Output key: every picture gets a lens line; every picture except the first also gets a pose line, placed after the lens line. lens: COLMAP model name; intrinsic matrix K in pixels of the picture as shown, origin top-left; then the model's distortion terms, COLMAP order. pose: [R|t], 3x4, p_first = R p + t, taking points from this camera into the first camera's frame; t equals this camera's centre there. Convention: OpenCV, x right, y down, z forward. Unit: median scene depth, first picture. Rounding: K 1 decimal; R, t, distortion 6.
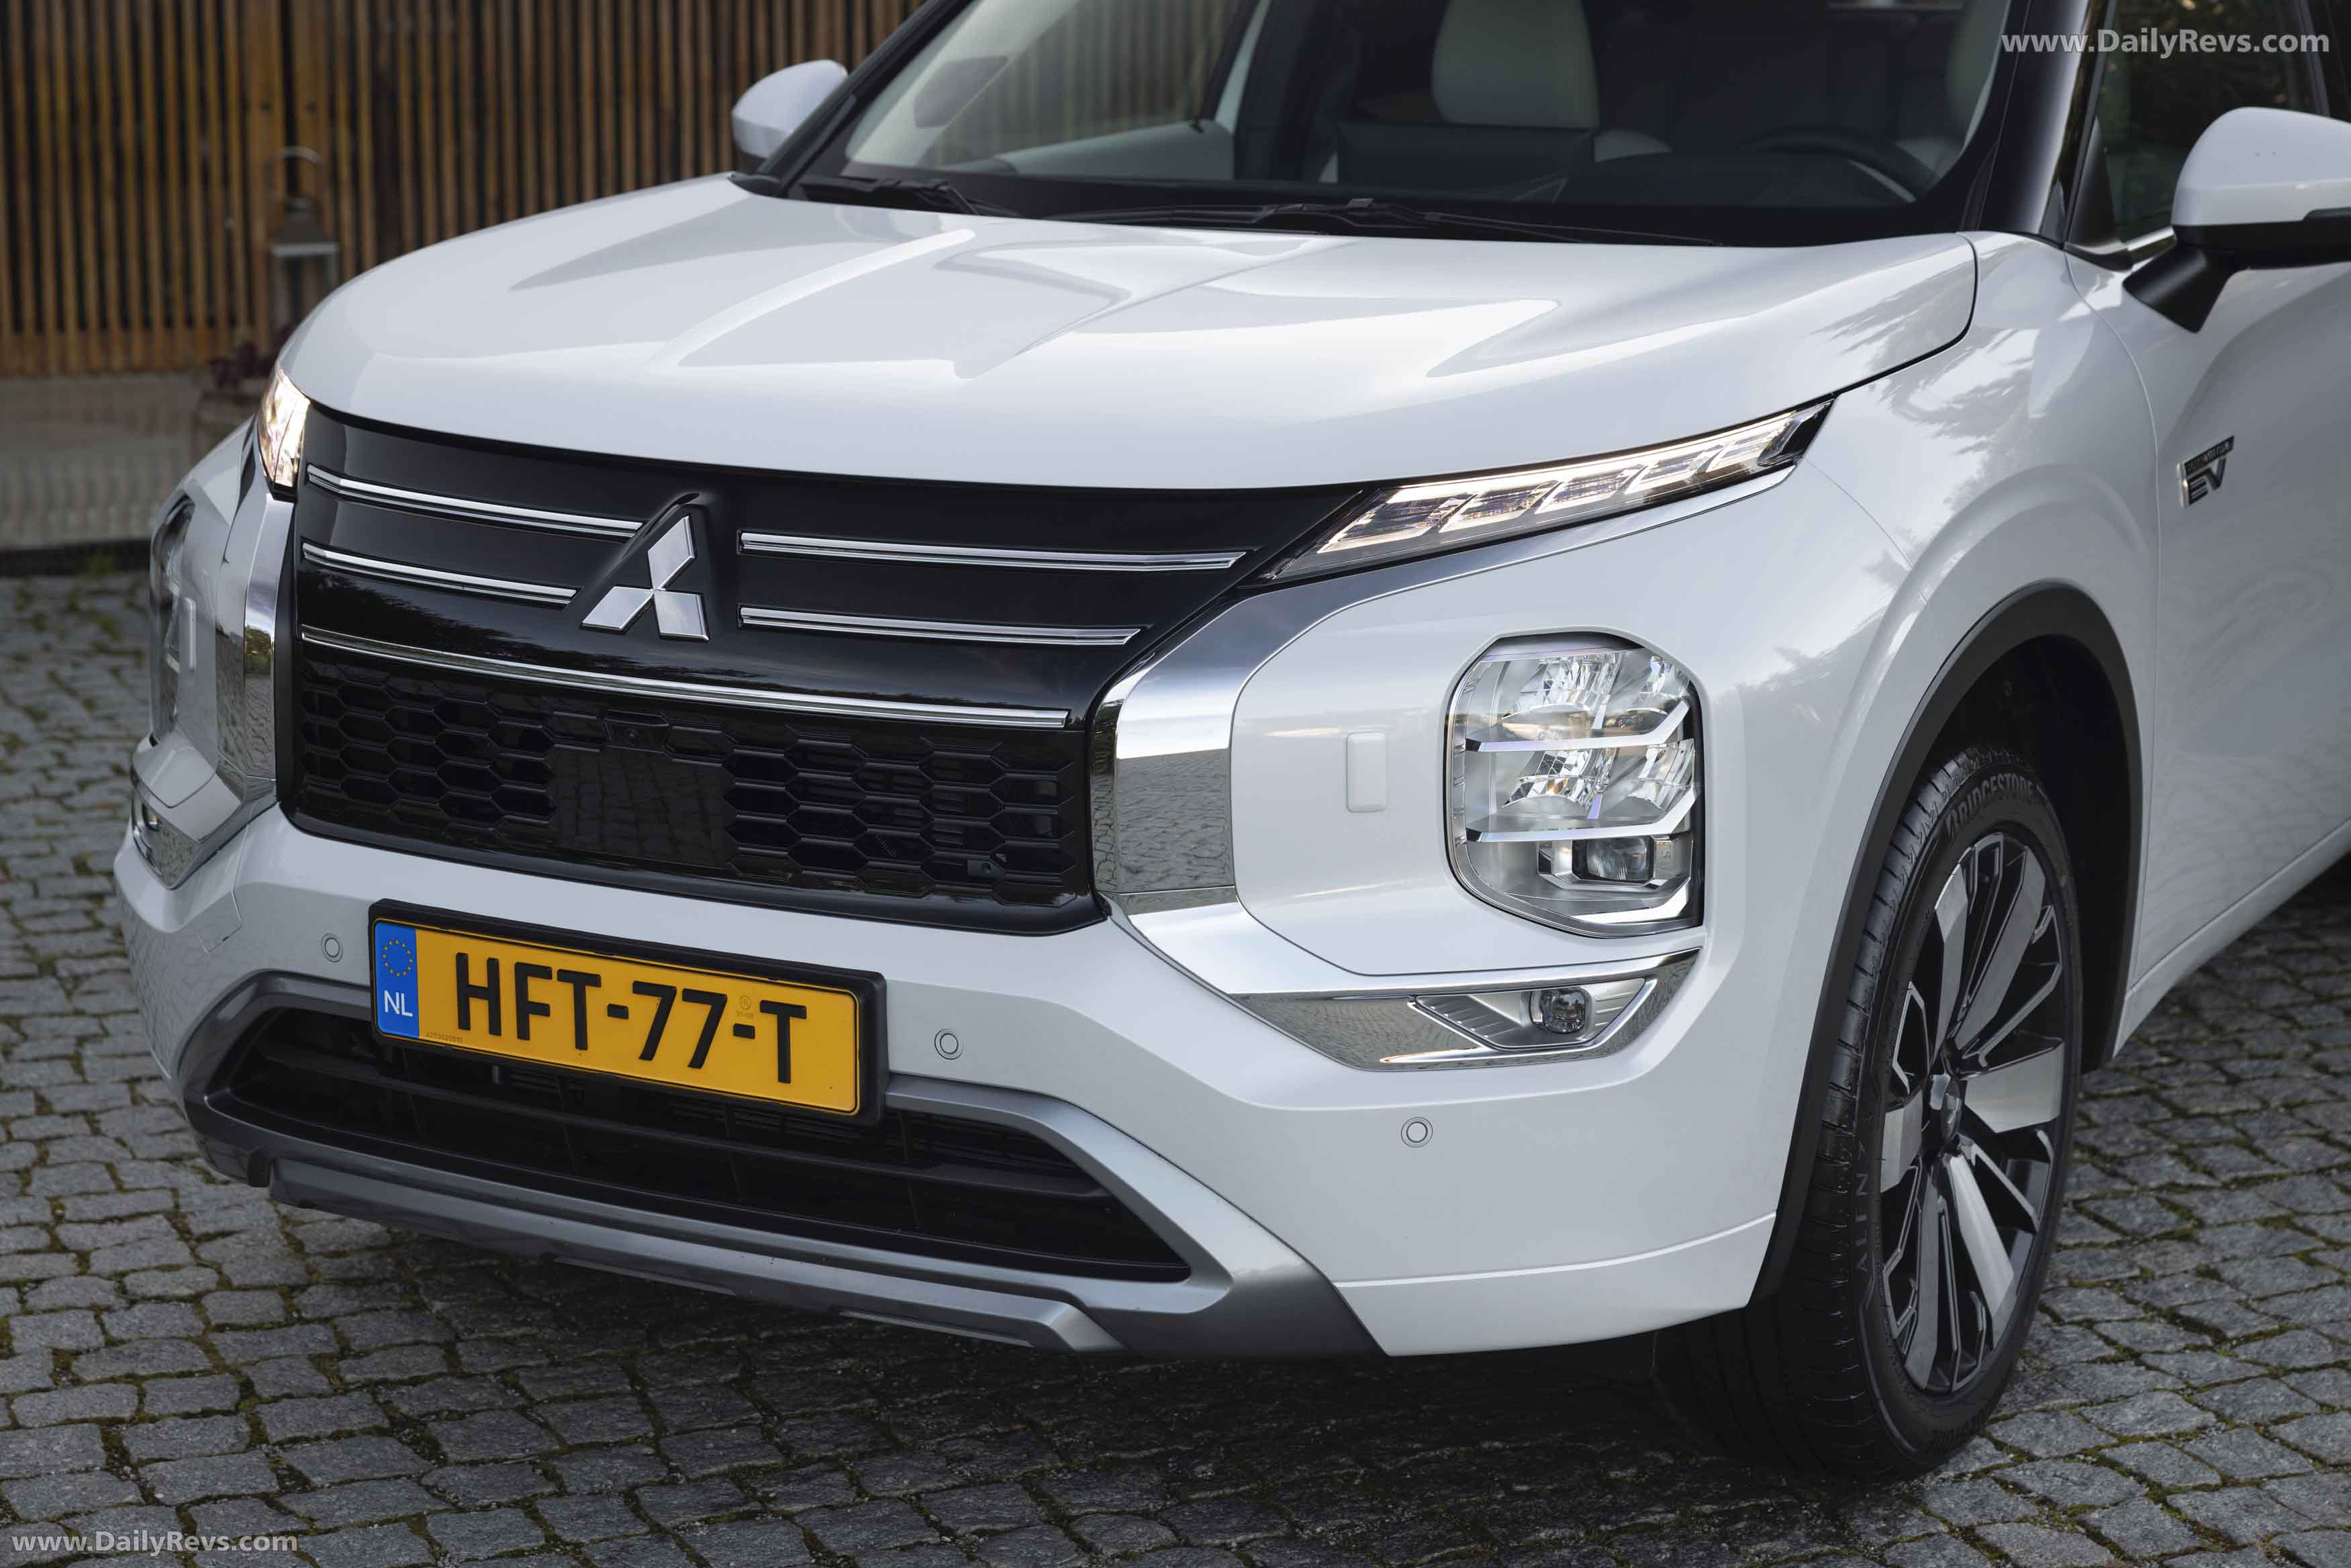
lens RADIAL K [[4705.1, 0, 1176.0], [0, 4705.1, 779.8], [0, 0, 1]] dist [0.043838, 0.004802]
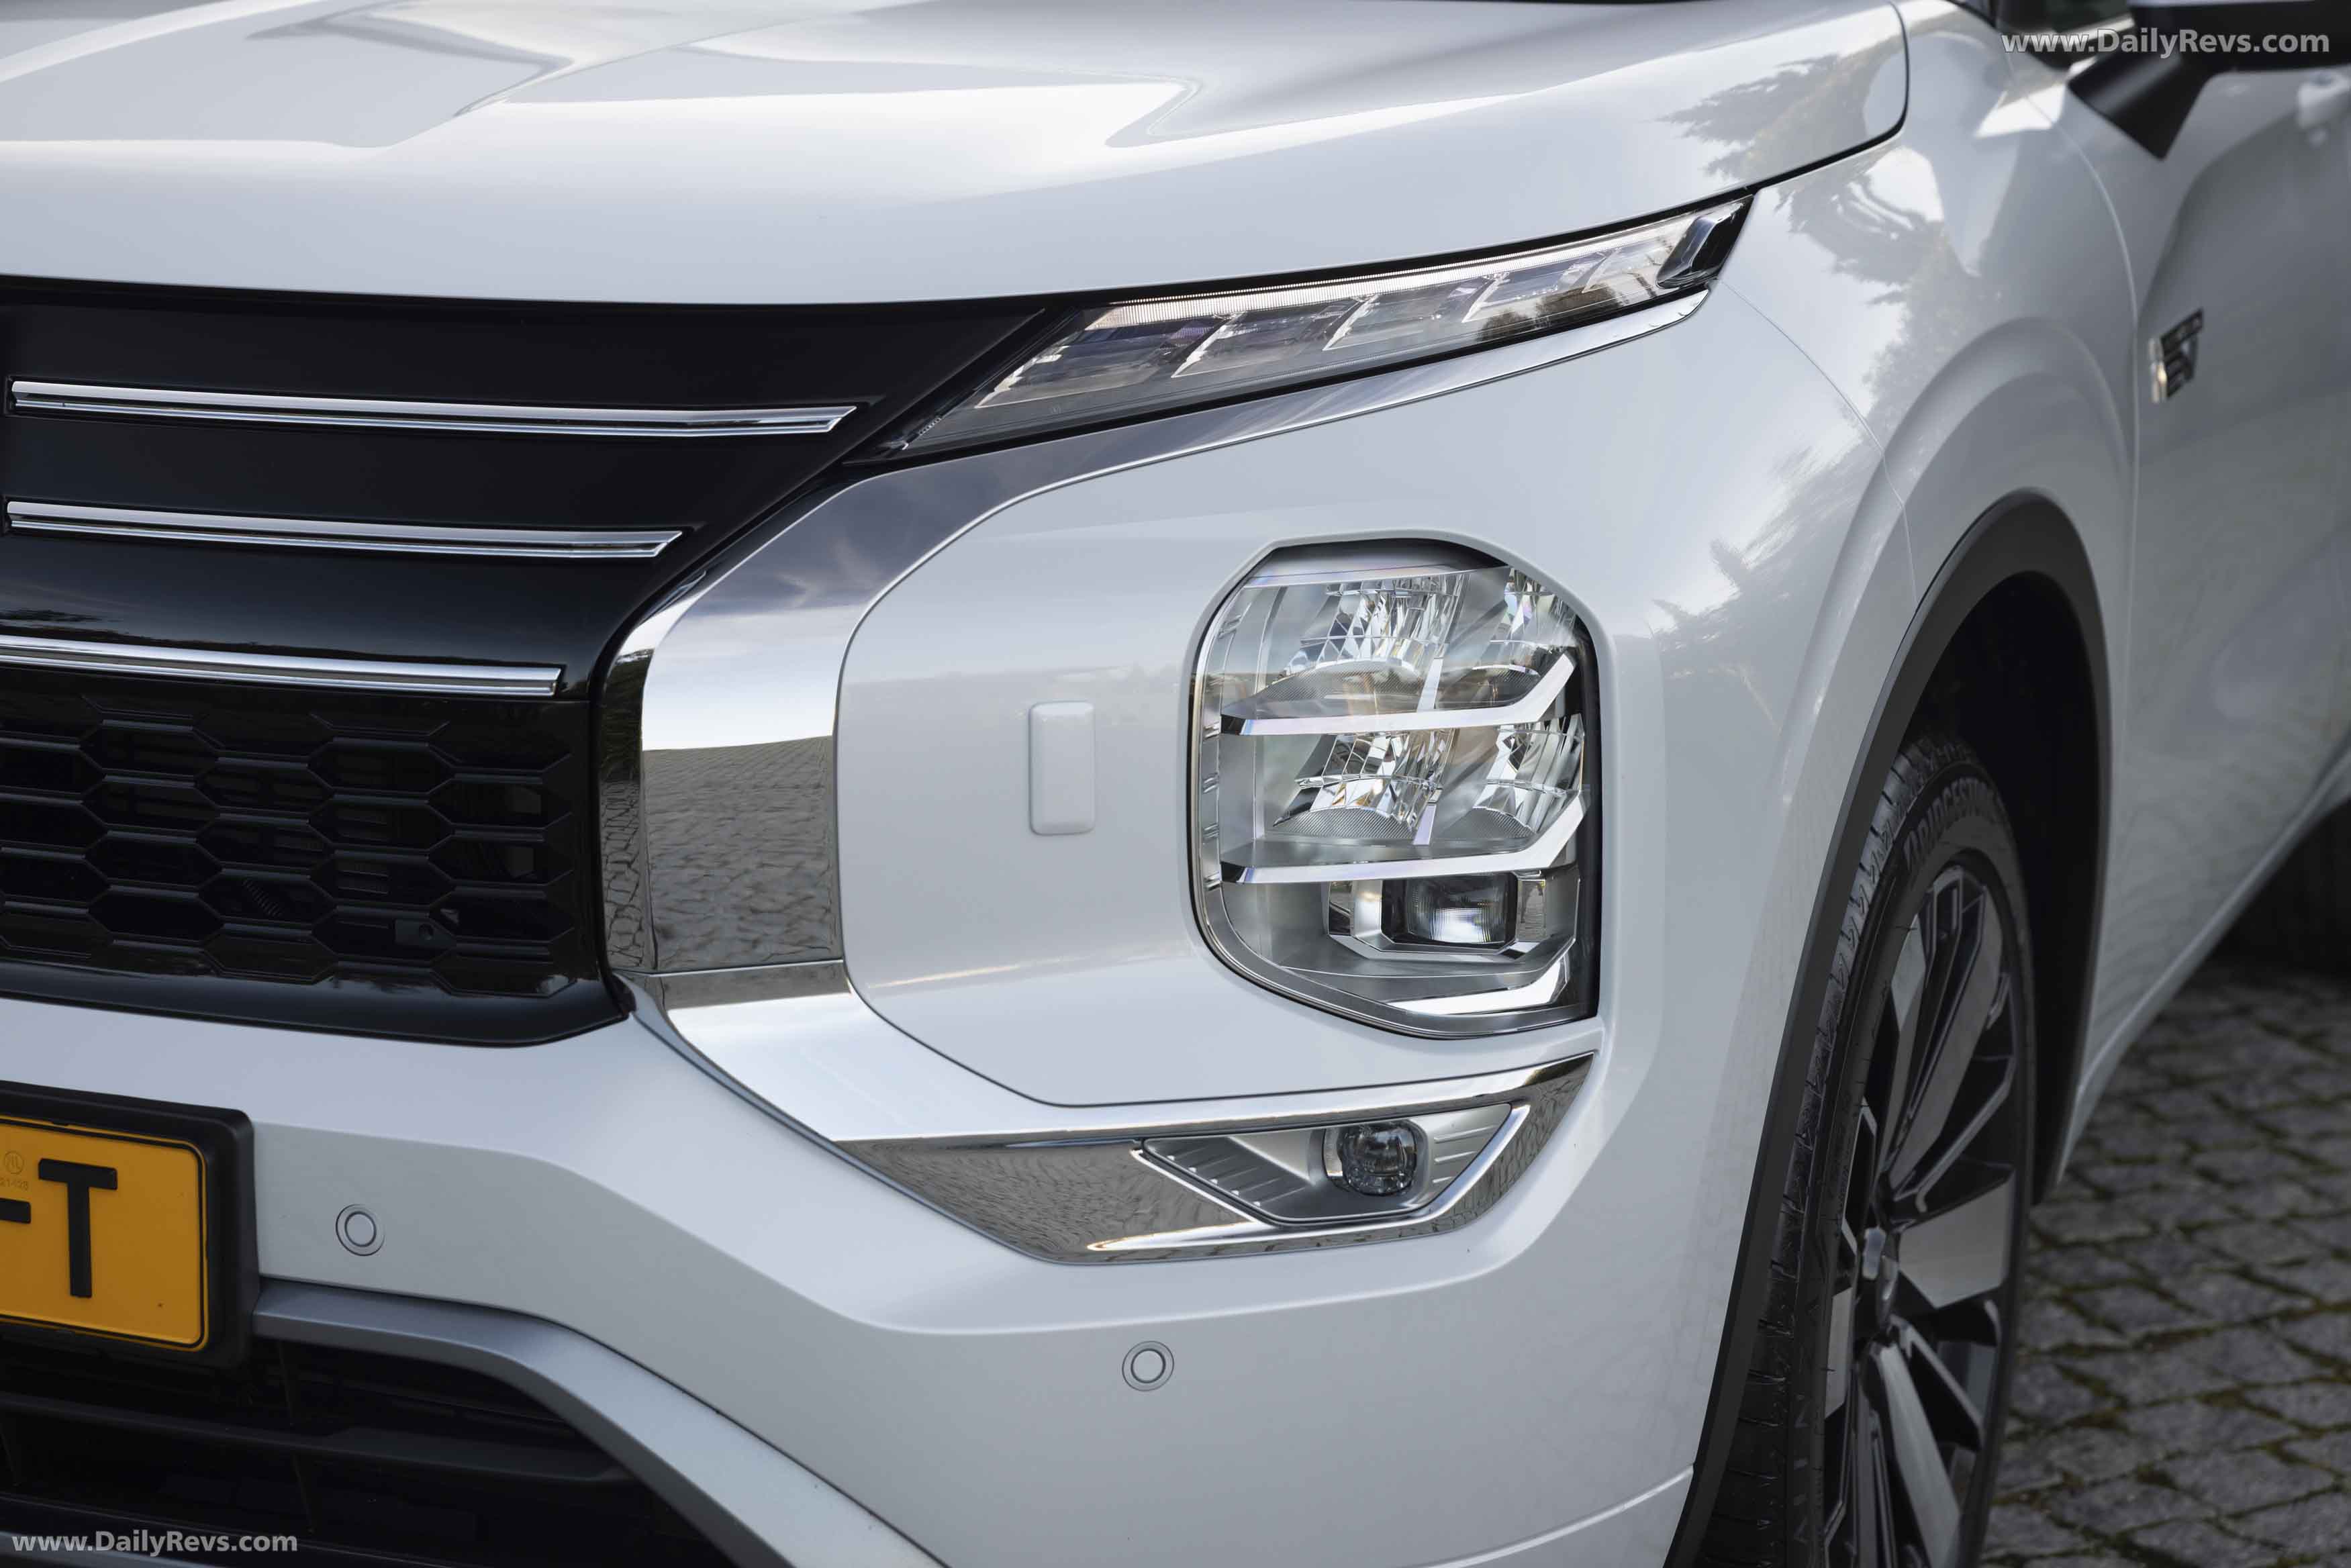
lens RADIAL K [[4705.1, 0, 1176.0], [0, 4705.1, 779.8], [0, 0, 1]] dist [0.043838, 0.004802]
pose [[0.994106, -0.004566, 0.108319, -0.009440], [0.005749, 0.999927, -0.010612, 0.005797], [-0.108263, 0.011173, 0.994060, 0.371608]]
